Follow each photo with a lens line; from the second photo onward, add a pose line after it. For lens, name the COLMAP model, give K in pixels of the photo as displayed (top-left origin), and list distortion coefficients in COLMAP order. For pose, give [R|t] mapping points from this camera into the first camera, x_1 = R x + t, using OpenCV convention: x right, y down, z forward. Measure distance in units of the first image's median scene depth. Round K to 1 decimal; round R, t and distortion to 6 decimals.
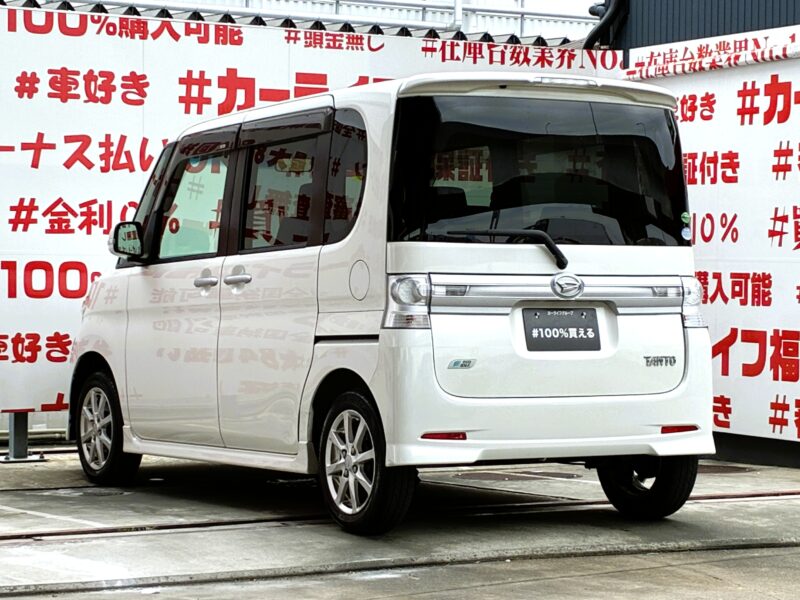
lens RADIAL K [[2214.6, 0, 401.7], [0, 2214.6, 302.1], [0, 0, 1]] dist [0.336453, 0.000000]
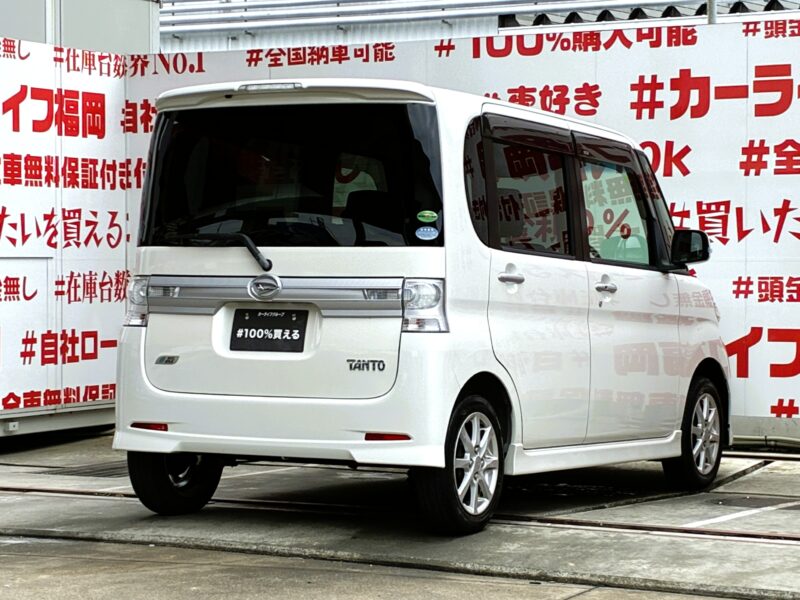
lens RADIAL K [[2214.6, 0, 437.7], [0, 2214.6, 329.6], [0, 0, 1]] dist [0.336453, 0.000000]
pose [[0.544984, 0.017524, -0.838263, 0.920578], [-0.012610, 0.999840, 0.012704, -0.001512], [0.838352, 0.003647, 0.545118, 0.493401]]
